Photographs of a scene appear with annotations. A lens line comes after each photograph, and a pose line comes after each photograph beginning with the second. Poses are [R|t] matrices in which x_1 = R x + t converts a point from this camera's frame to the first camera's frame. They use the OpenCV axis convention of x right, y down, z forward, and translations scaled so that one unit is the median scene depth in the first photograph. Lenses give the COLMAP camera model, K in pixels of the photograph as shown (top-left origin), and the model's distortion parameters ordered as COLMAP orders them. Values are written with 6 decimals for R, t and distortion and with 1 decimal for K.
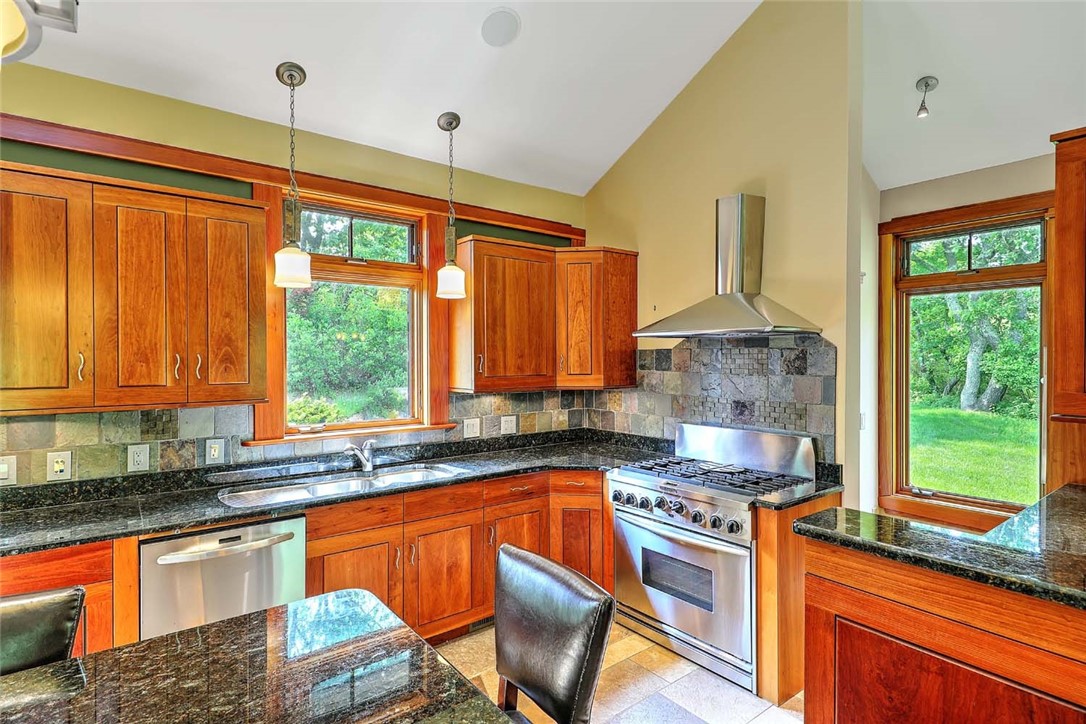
lens RADIAL K [[556.6, 0, 545.5], [0, 556.6, 358.9], [0, 0, 1]] dist [0.010822, -0.001654]
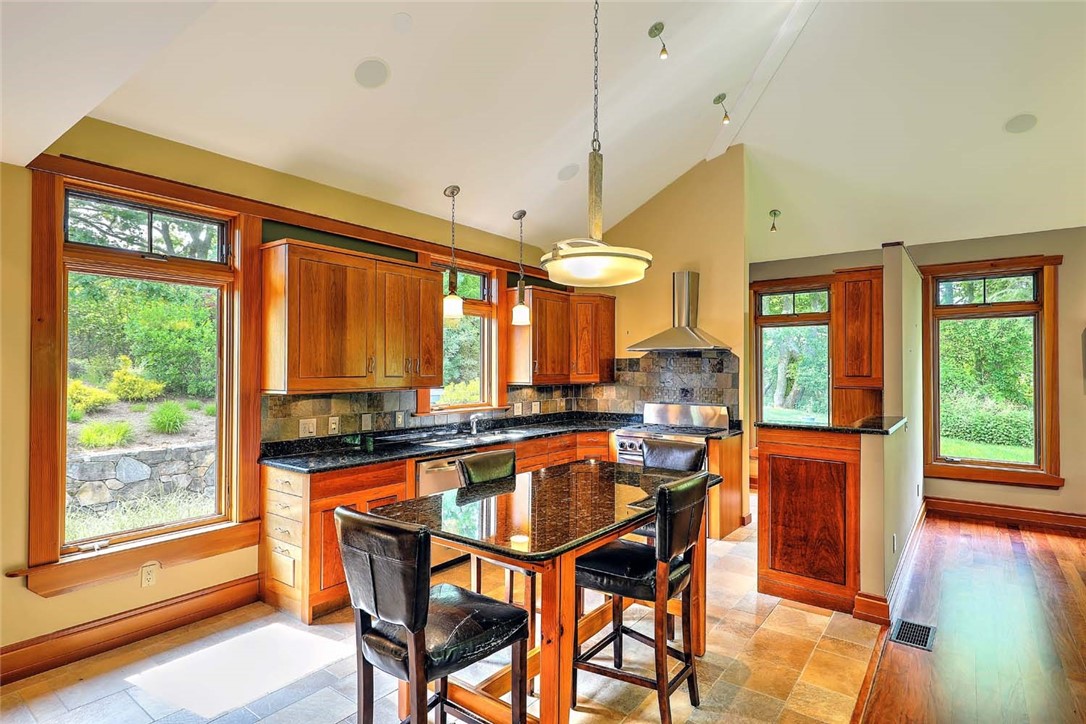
lens RADIAL K [[556.6, 0, 549.5], [0, 556.6, 359.0], [0, 0, 1]] dist [0.010822, -0.001654]
pose [[0.964325, 0.007428, 0.264615, -0.493791], [-0.002189, 0.999796, -0.020089, 0.018805], [-0.264711, 0.018793, 0.964145, -0.535667]]
